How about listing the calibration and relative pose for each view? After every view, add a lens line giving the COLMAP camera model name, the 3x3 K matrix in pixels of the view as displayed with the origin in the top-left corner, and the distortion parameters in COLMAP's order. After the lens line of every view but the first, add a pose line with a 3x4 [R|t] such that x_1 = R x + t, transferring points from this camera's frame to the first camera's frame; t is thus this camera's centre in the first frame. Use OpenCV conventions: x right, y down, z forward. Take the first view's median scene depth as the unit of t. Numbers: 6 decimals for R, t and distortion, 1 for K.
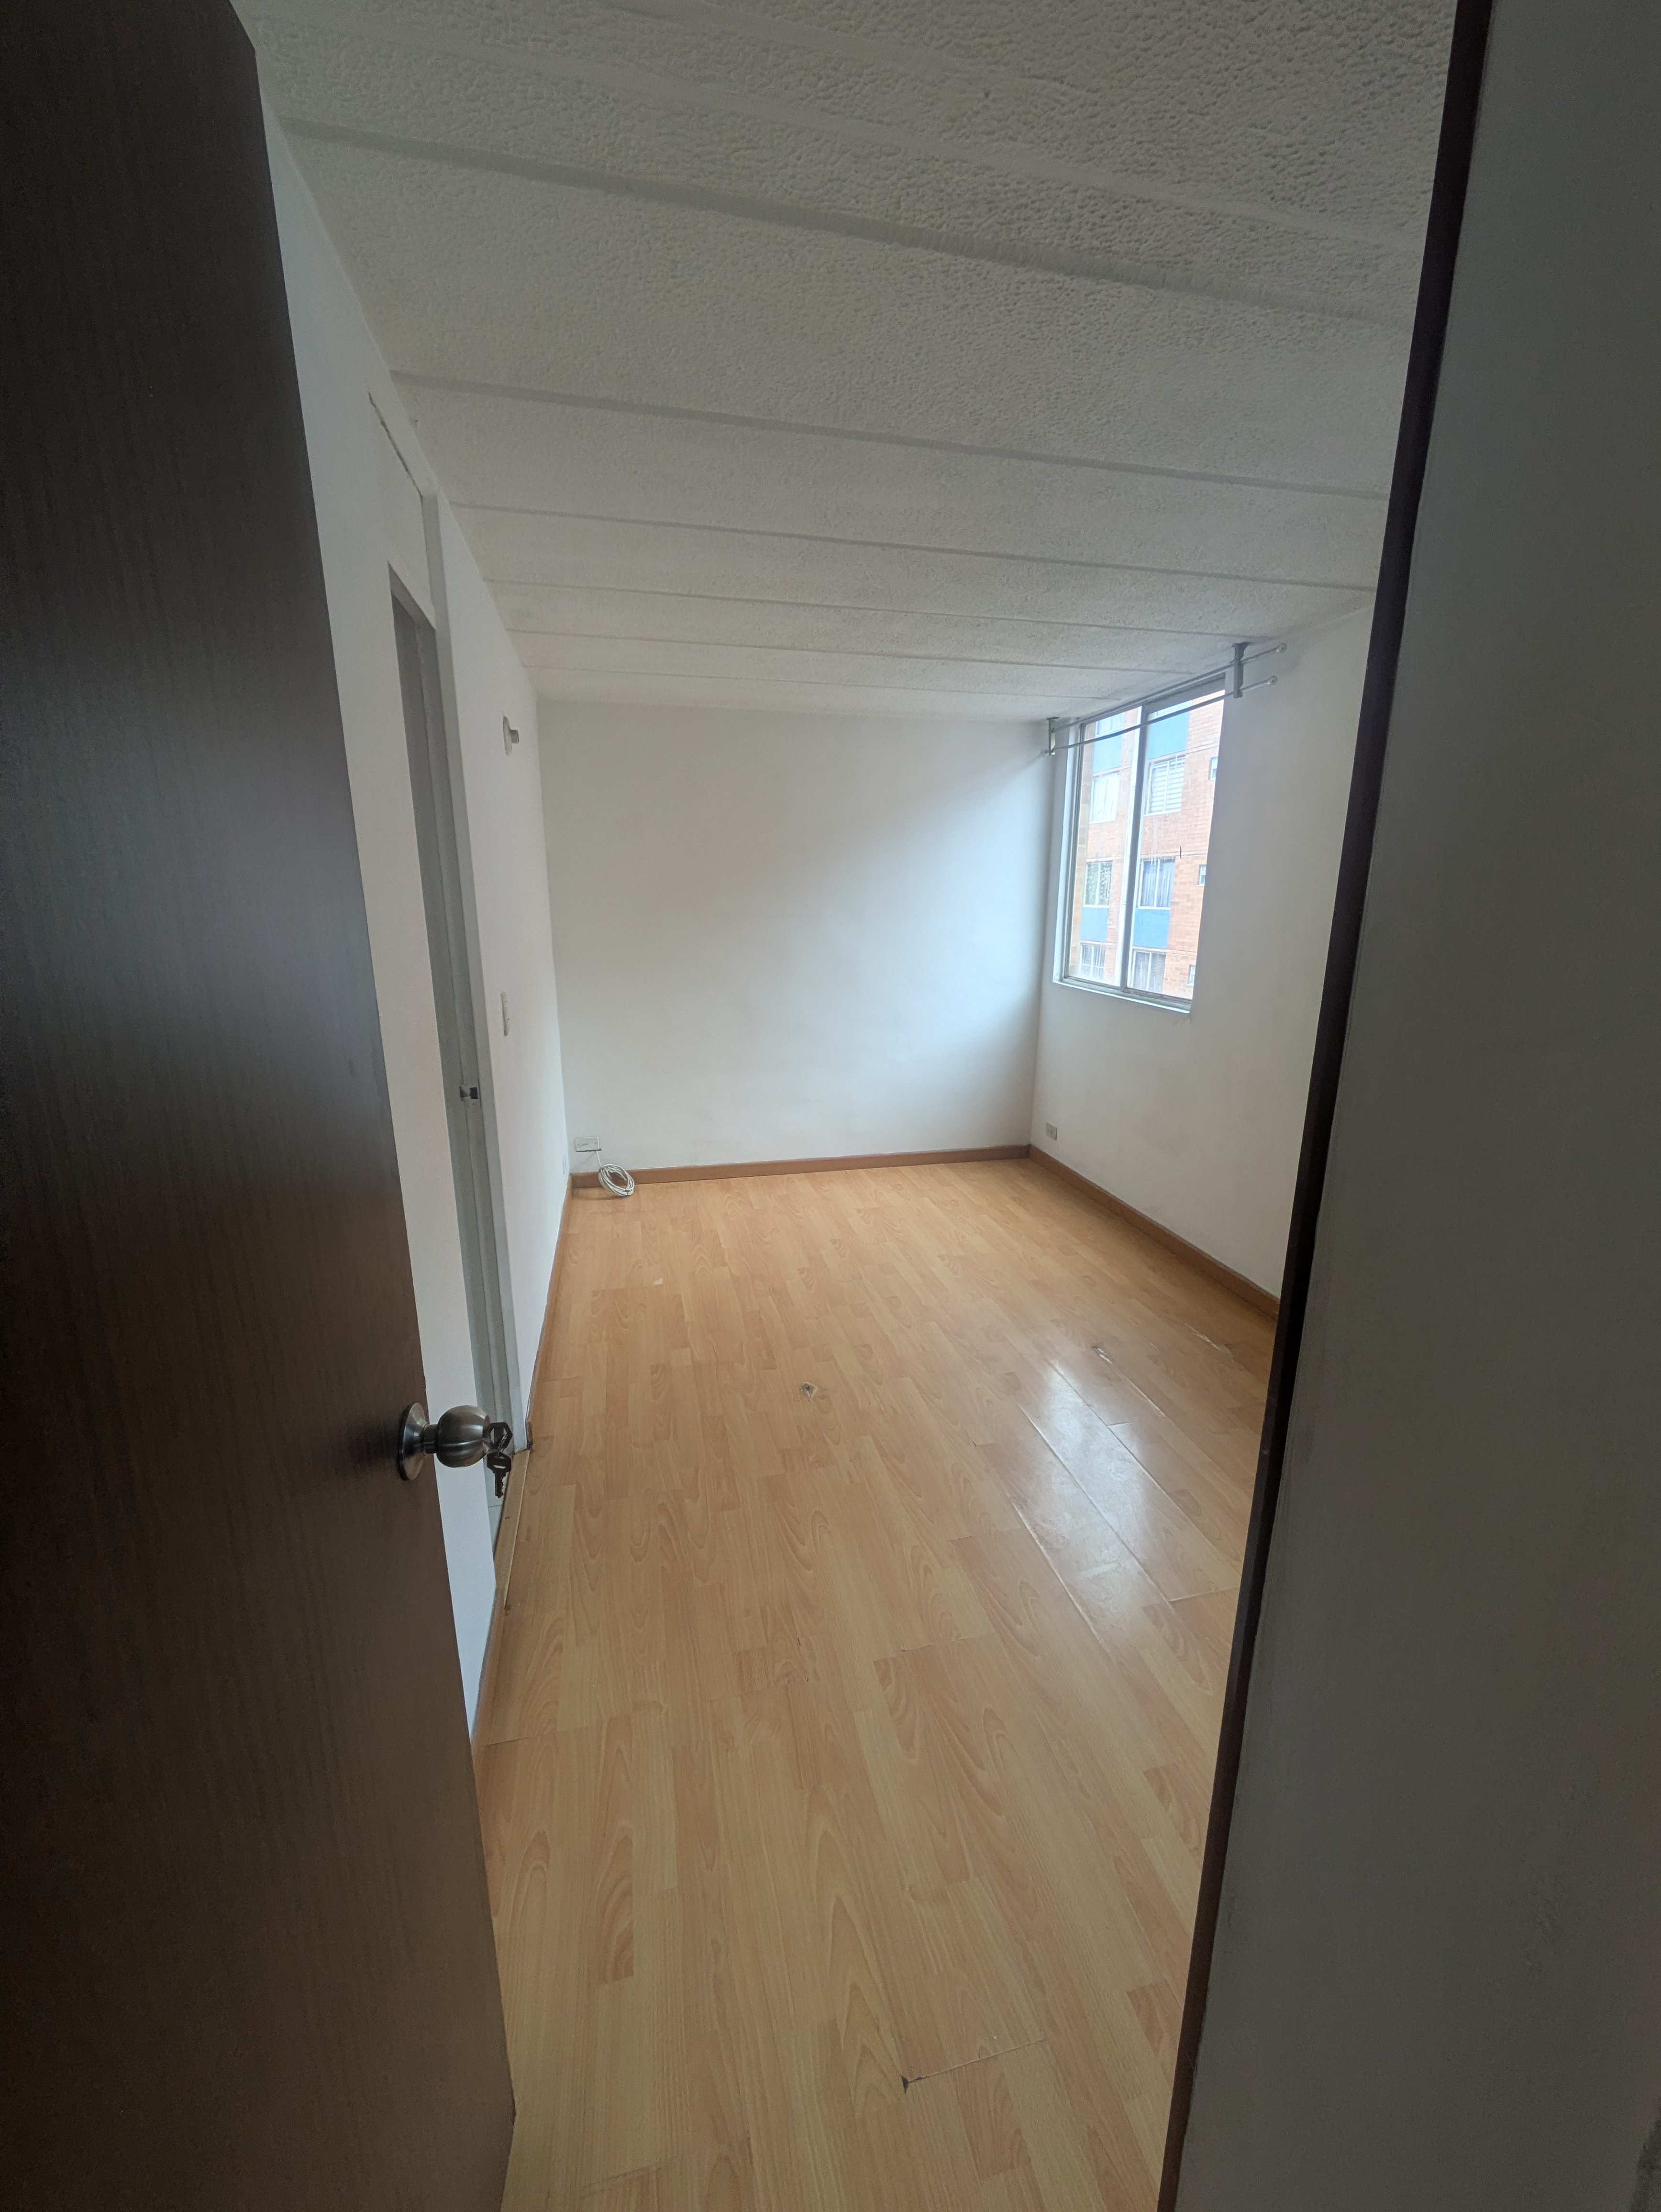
lens RADIAL K [[879.9, 0, 830.5], [0, 879.9, 1106.0], [0, 0, 1]] dist [0.000552, -0.000008]
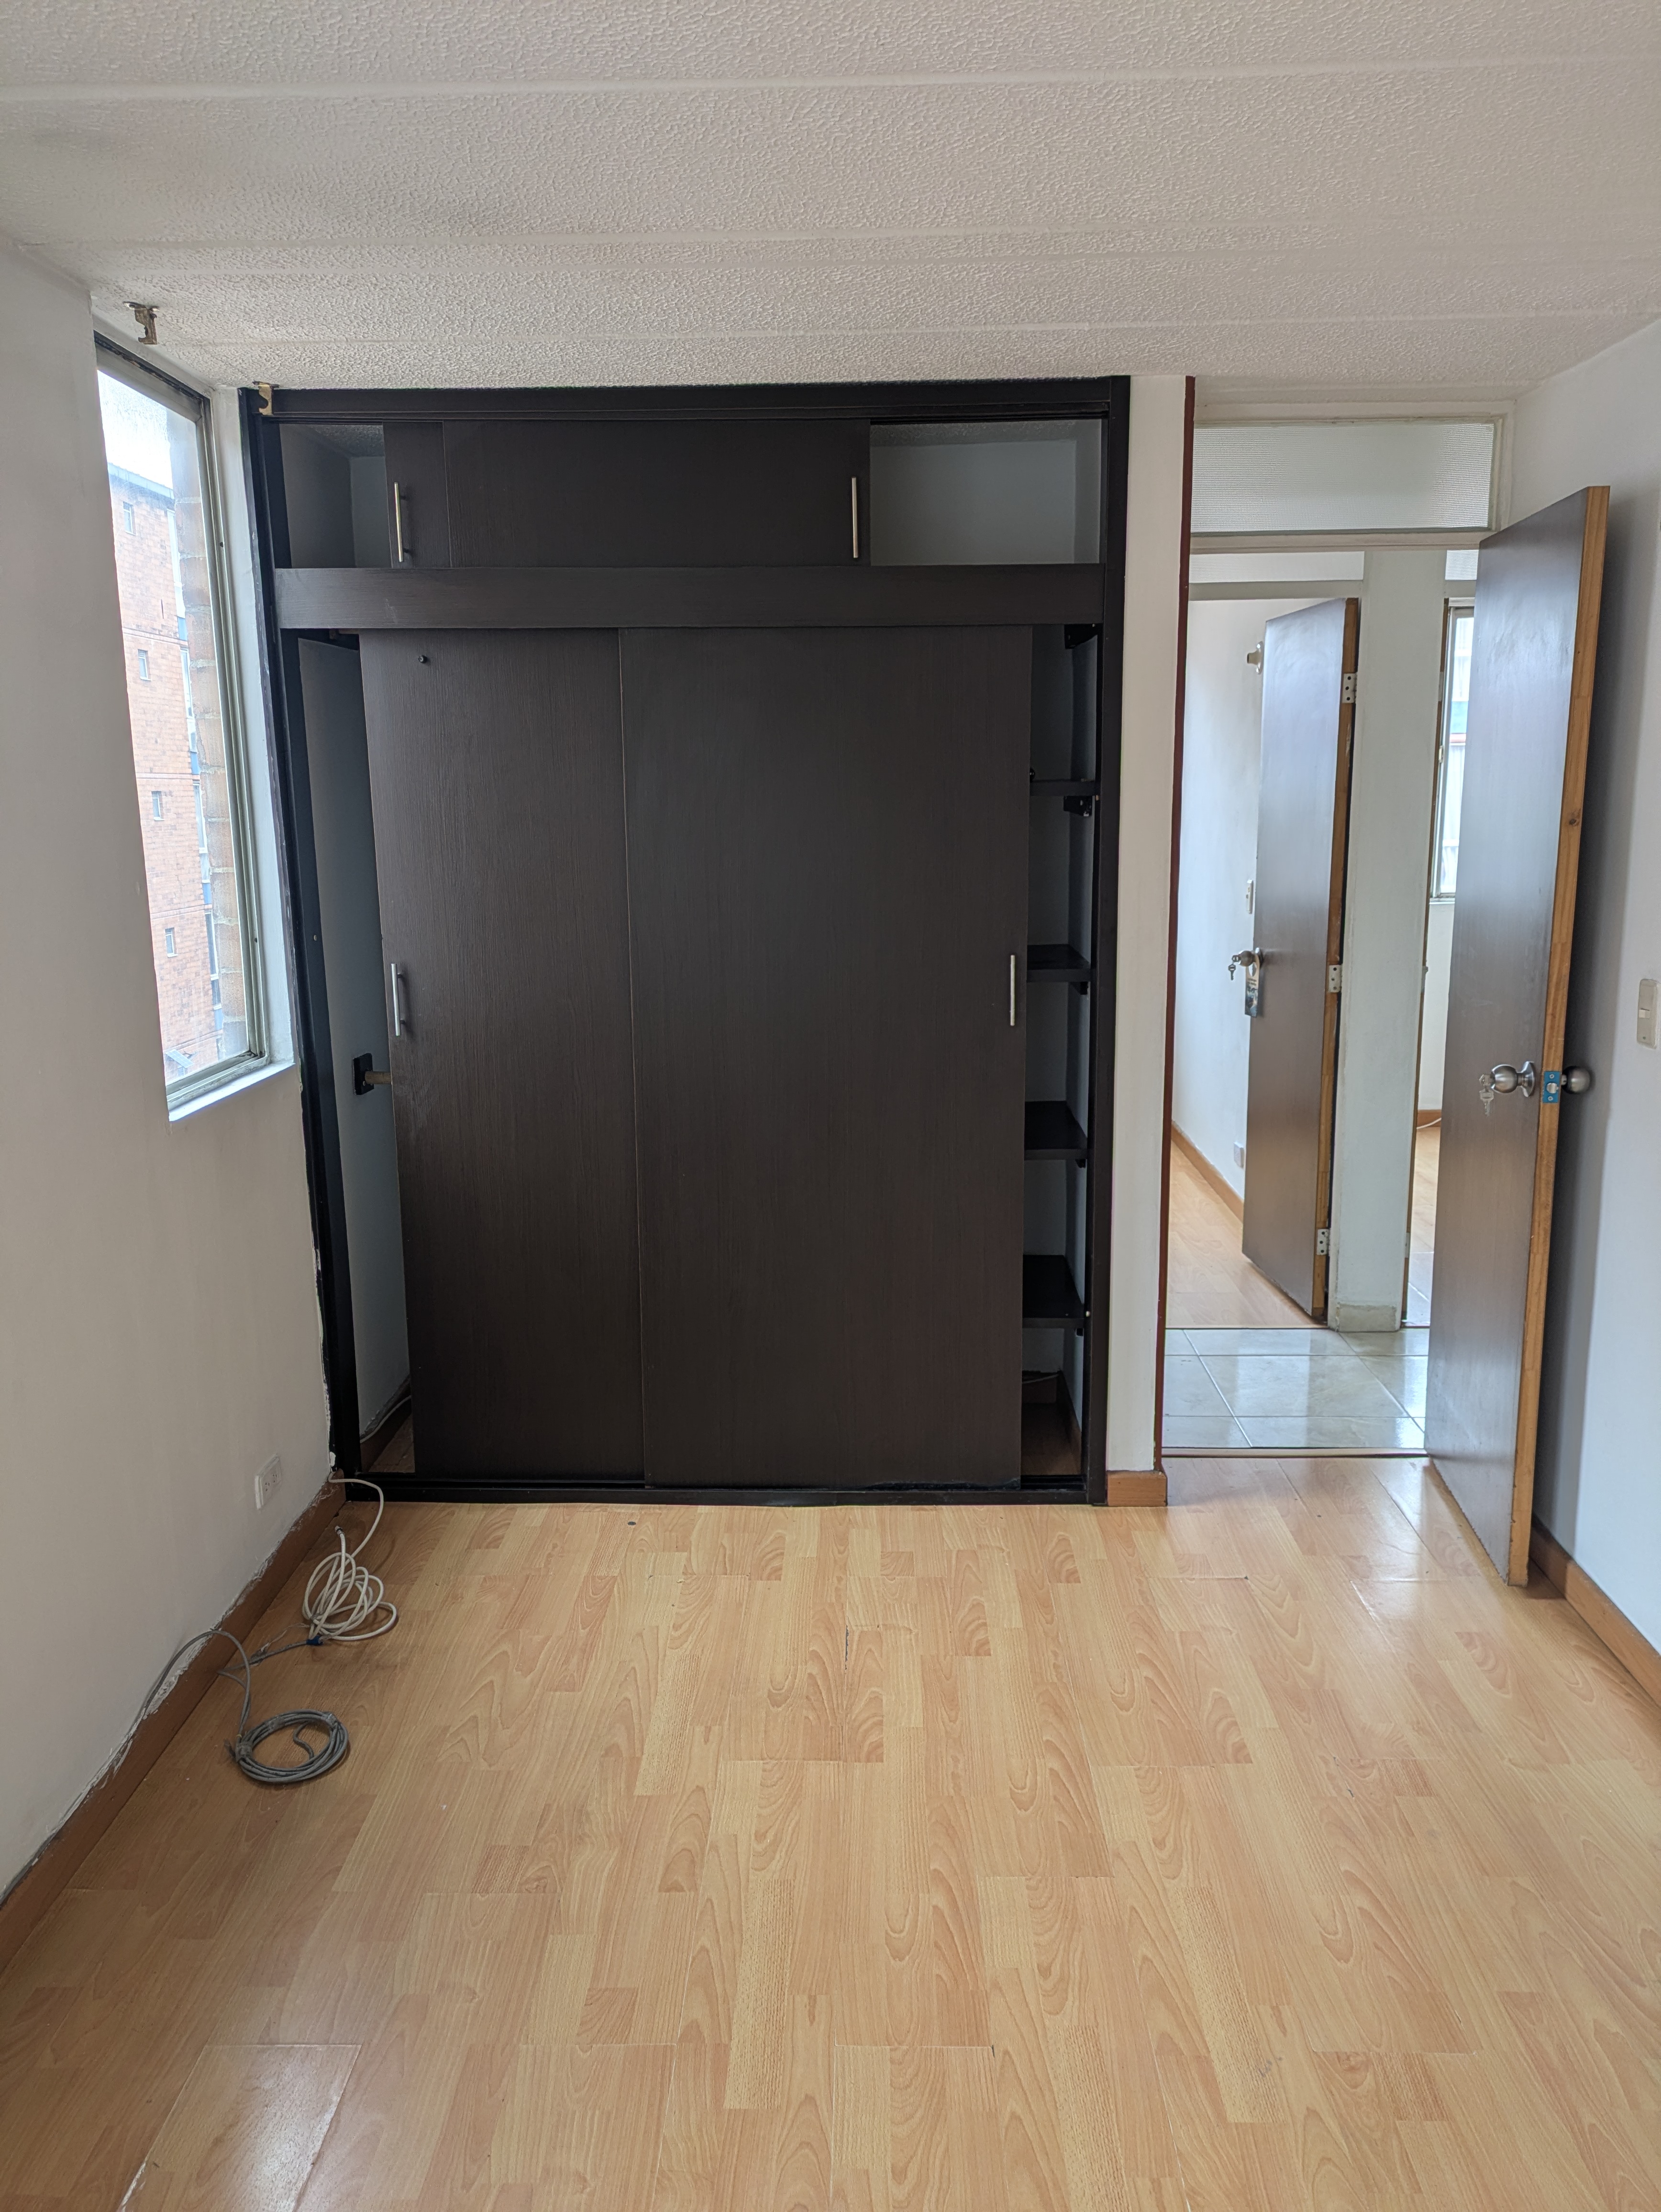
lens RADIAL K [[1619.1, 0, 822.0], [0, 1619.1, 1093.6], [0, 0, 1]] dist [0.050051, -0.036800]
pose [[-0.967305, -0.042635, 0.250005, 0.035696], [0.065790, 0.909839, 0.409714, -0.252536], [-0.244933, 0.412766, -0.877287, 0.942045]]
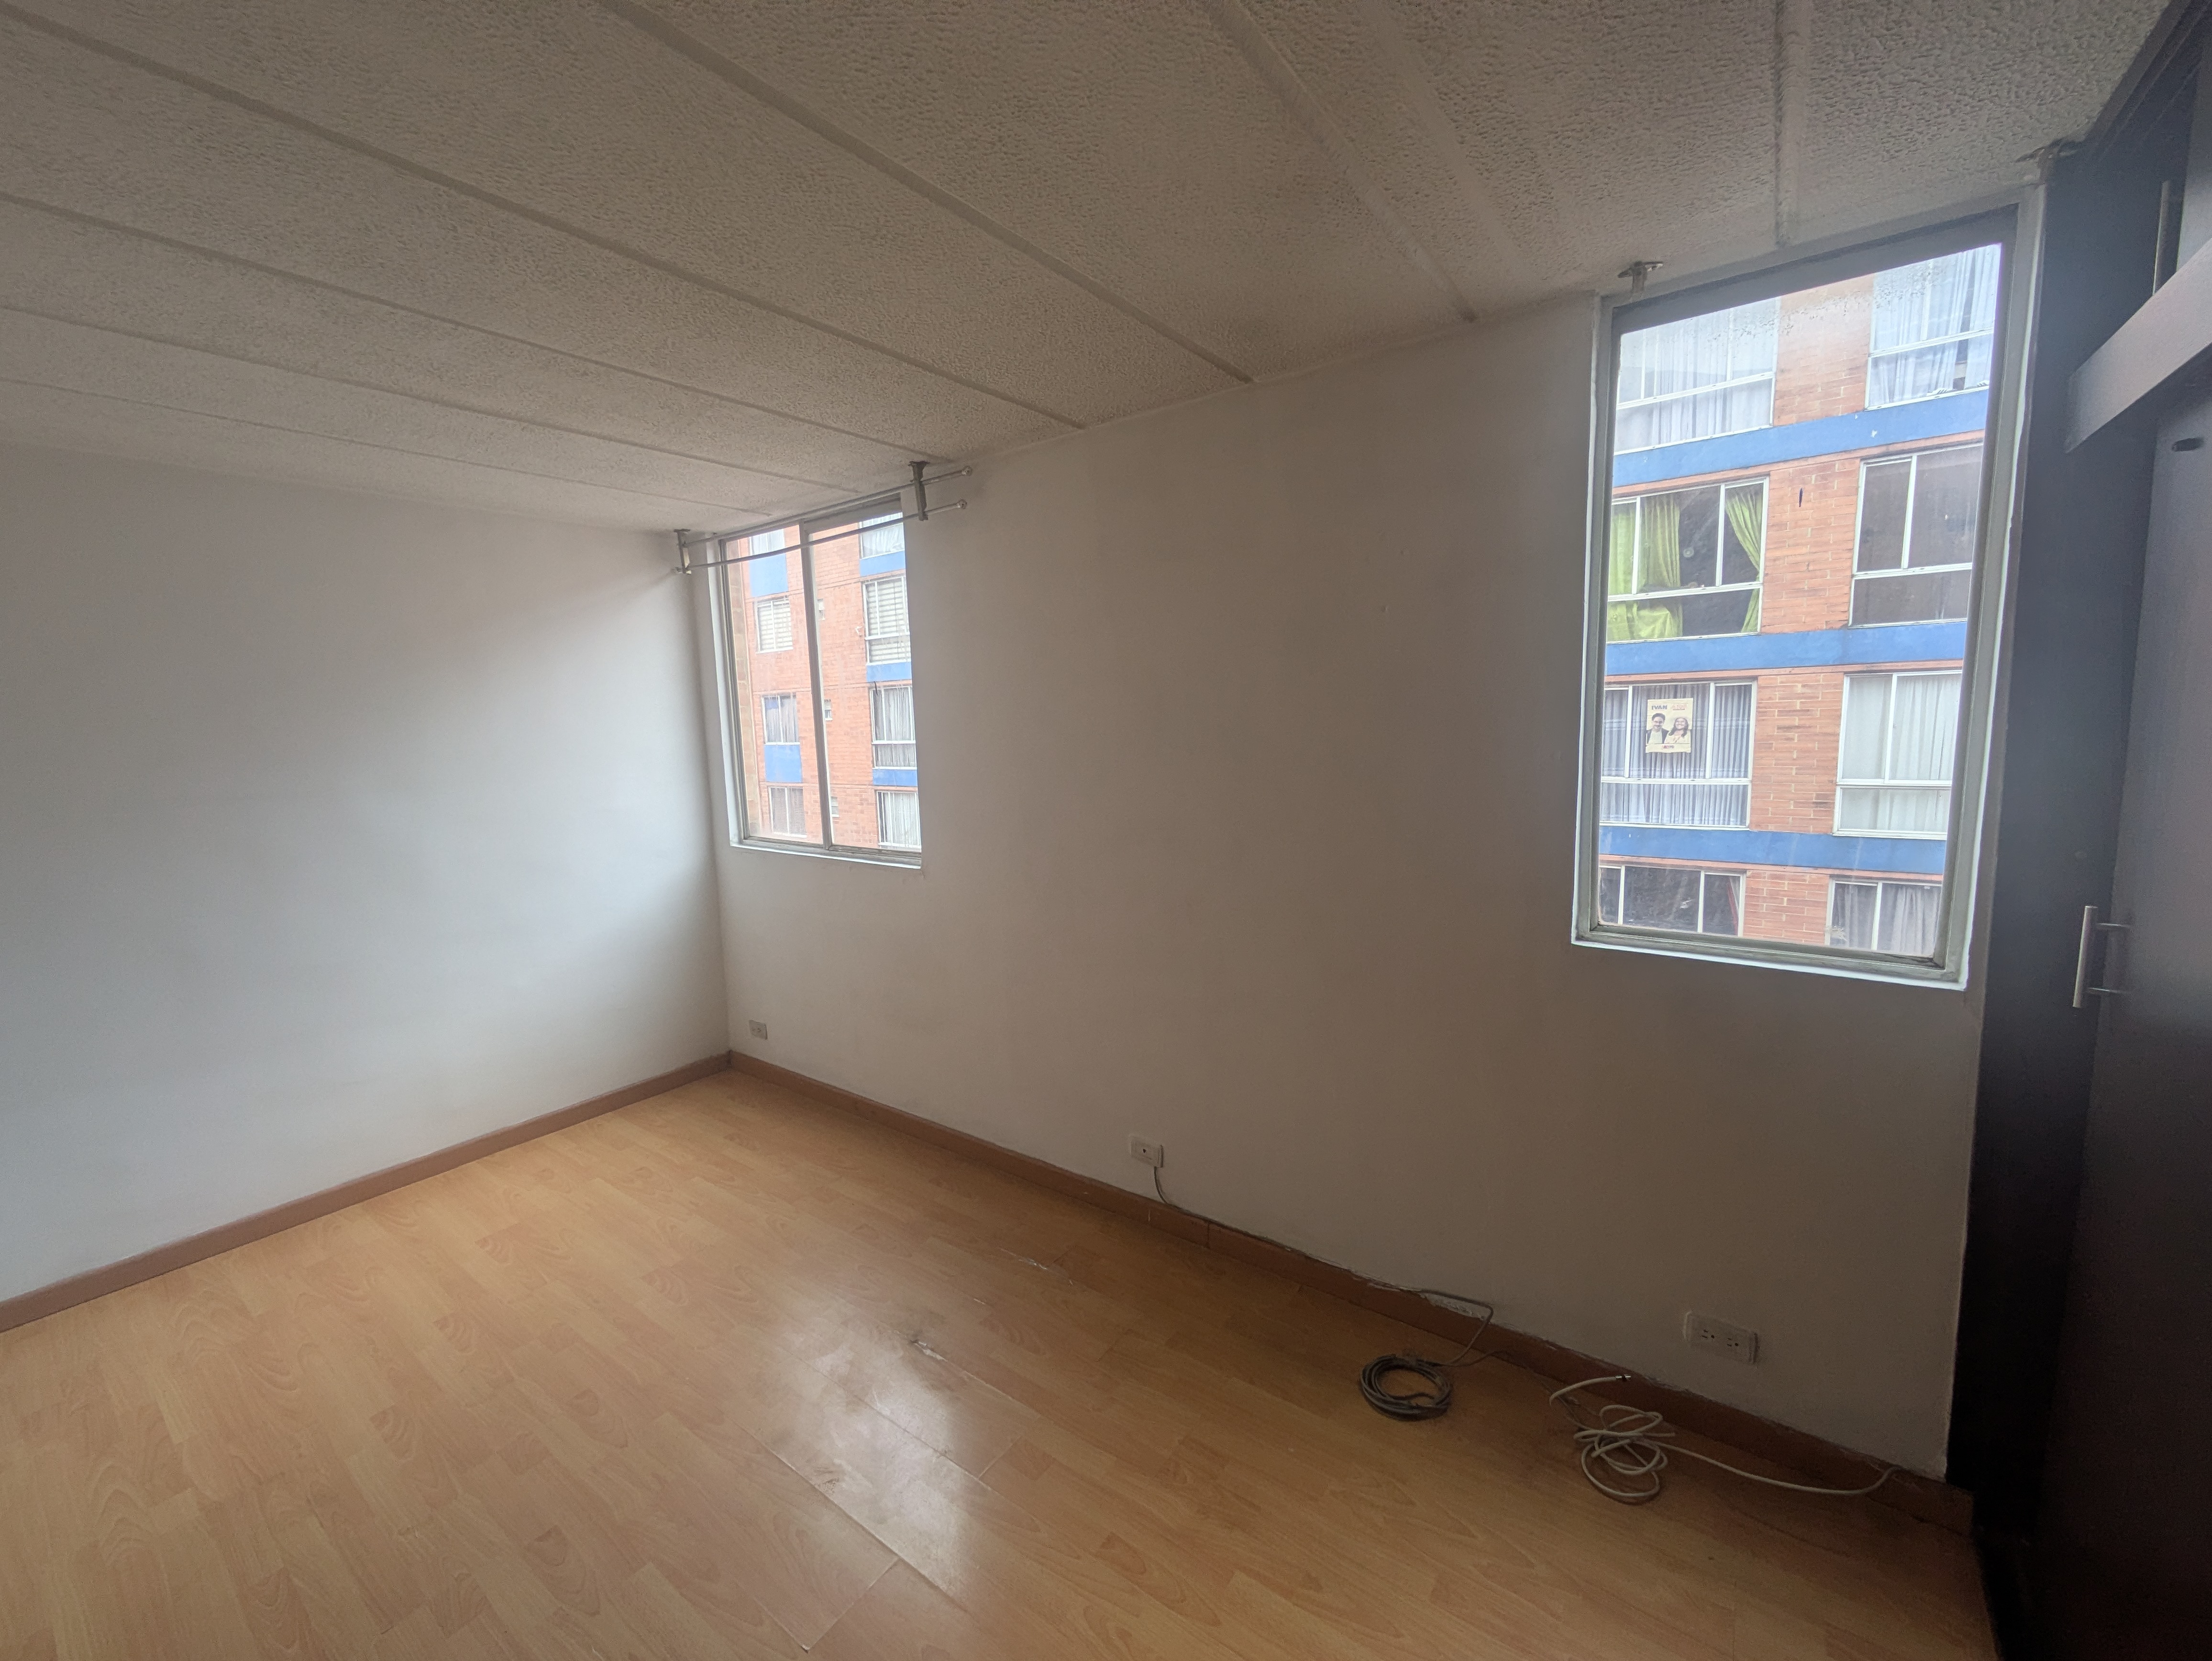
lens RADIAL K [[879.9, 0, 1114.2], [0, 879.9, 821.1], [0, 0, 1]] dist [0.000552, -0.000008]
pose [[0.754331, -0.106390, 0.647816, -0.002916], [0.190066, 0.979912, -0.060387, -0.057787], [-0.628378, 0.168680, 0.759400, 0.197895]]
